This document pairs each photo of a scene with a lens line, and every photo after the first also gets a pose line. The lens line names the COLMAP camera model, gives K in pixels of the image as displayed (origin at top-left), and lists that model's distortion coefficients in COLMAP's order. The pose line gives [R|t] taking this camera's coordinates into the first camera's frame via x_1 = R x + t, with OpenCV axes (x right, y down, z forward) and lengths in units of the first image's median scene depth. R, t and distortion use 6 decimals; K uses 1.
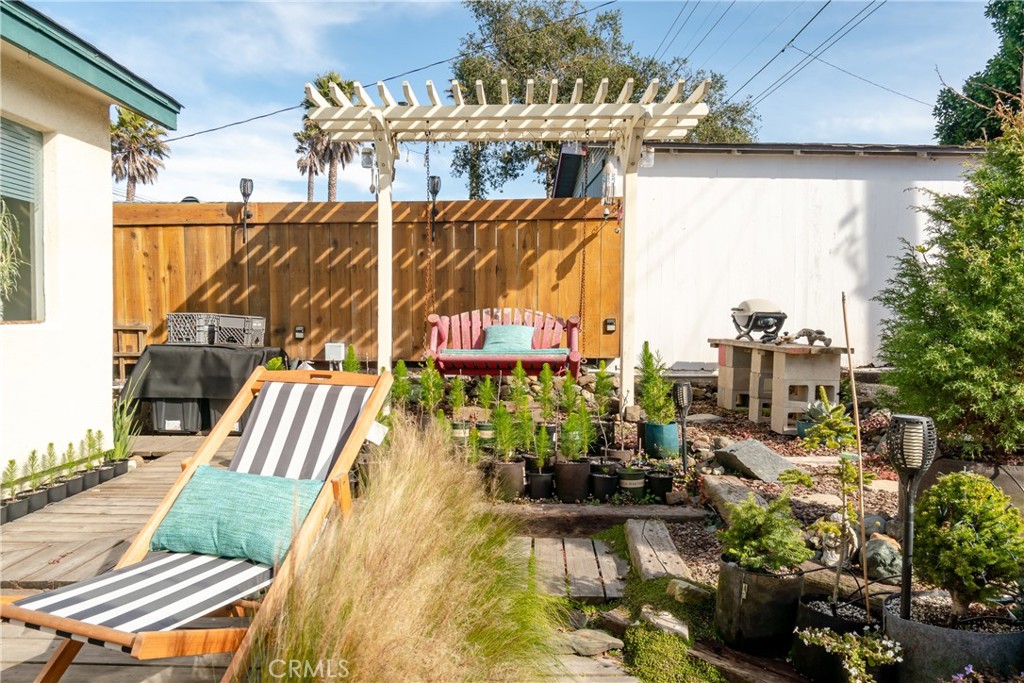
lens RADIAL K [[666.5, 0, 512.0], [0, 666.5, 341.5], [0, 0, 1]] dist [-0.003558, -0.001593]
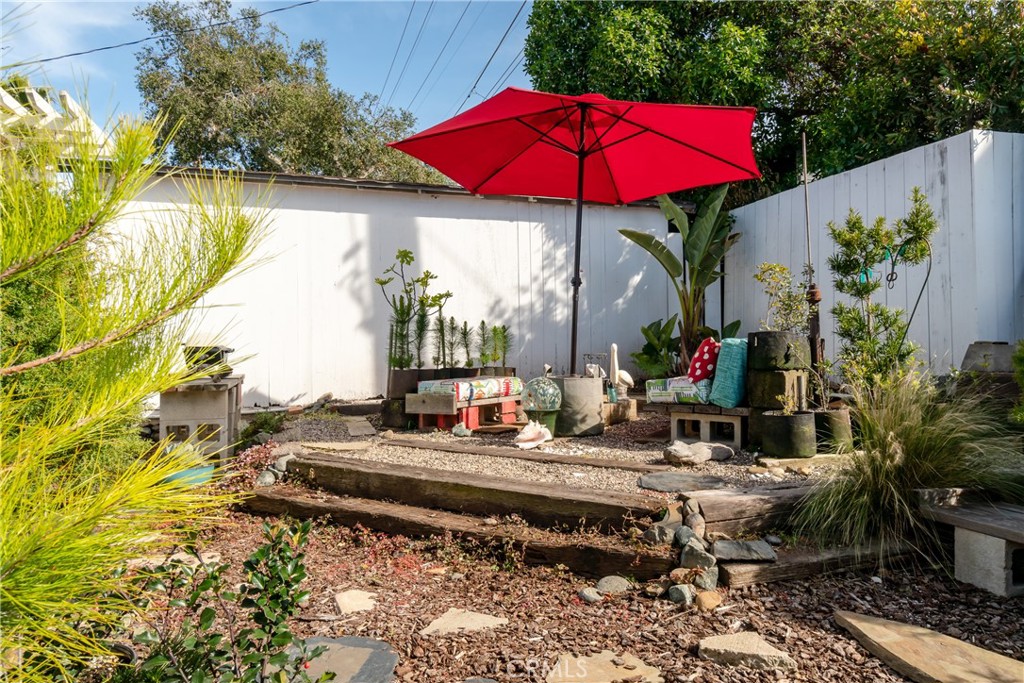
lens RADIAL K [[666.5, 0, 512.0], [0, 666.5, 341.5], [0, 0, 1]] dist [-0.003558, -0.001593]
pose [[0.956456, -0.011332, 0.291656, 0.167717], [0.025126, 0.998733, -0.043593, 0.000335], [-0.290793, 0.049023, 0.955529, -0.013540]]
